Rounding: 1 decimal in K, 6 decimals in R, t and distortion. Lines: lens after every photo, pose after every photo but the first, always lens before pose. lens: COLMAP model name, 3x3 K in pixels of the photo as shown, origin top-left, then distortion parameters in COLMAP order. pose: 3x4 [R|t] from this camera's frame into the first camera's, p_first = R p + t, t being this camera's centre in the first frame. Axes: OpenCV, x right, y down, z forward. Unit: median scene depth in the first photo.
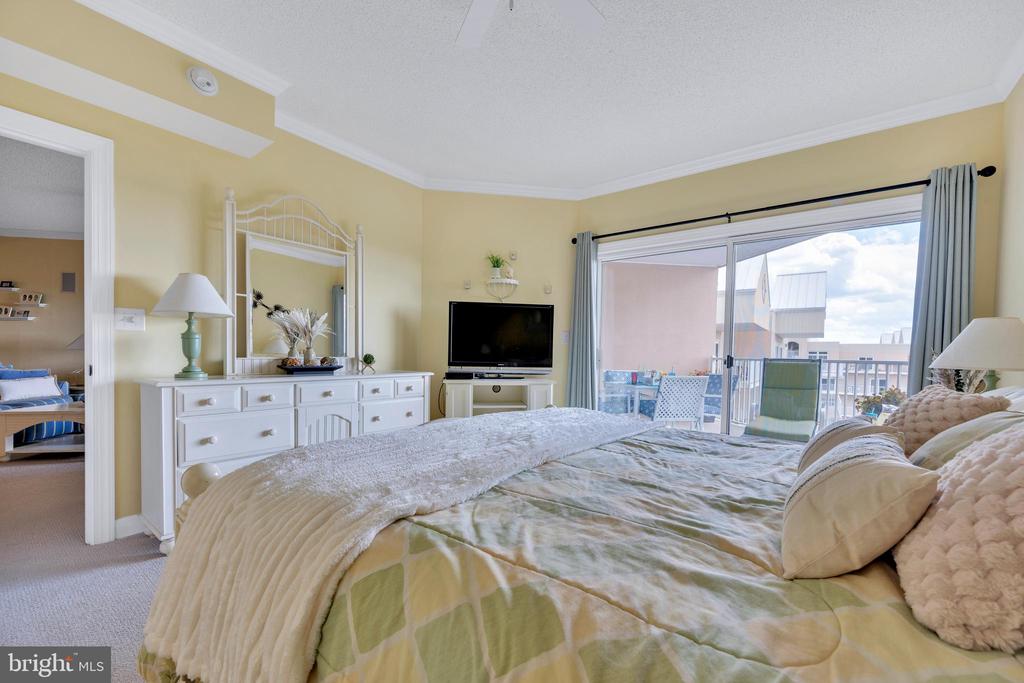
lens RADIAL K [[406.2, 0, 512.0], [0, 406.2, 341.5], [0, 0, 1]] dist [0.000820, 0.000080]
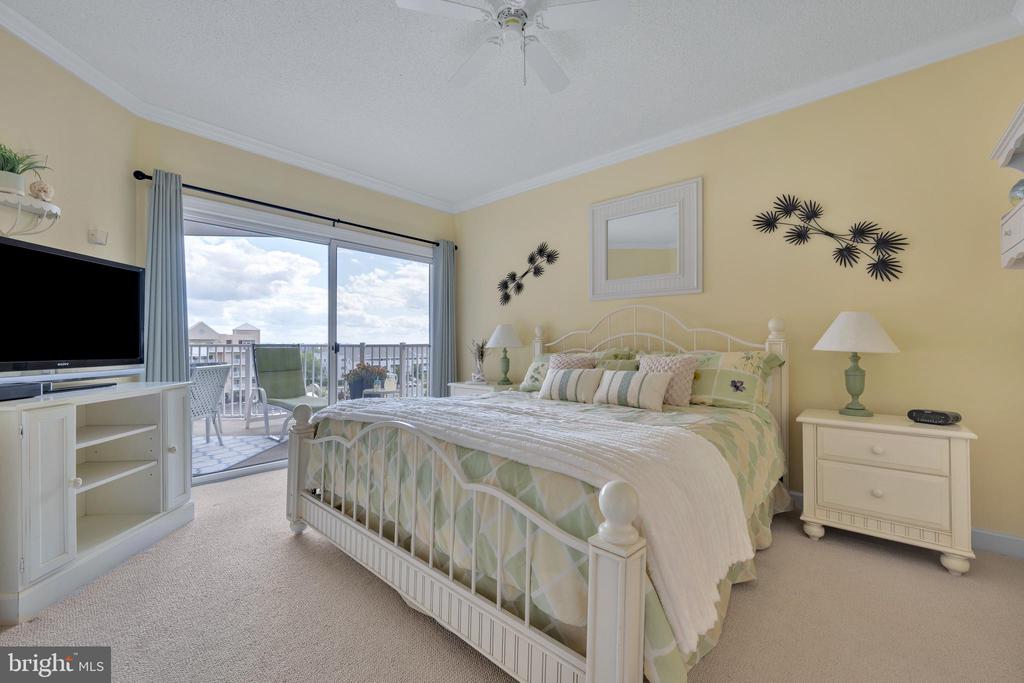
lens RADIAL K [[406.2, 0, 512.0], [0, 406.2, 341.5], [0, 0, 1]] dist [0.000820, 0.000080]
pose [[0.095966, -0.011817, 0.995314, -0.508291], [-0.030062, 0.999439, 0.014764, -0.000386], [-0.994930, -0.031339, 0.095557, 0.344580]]
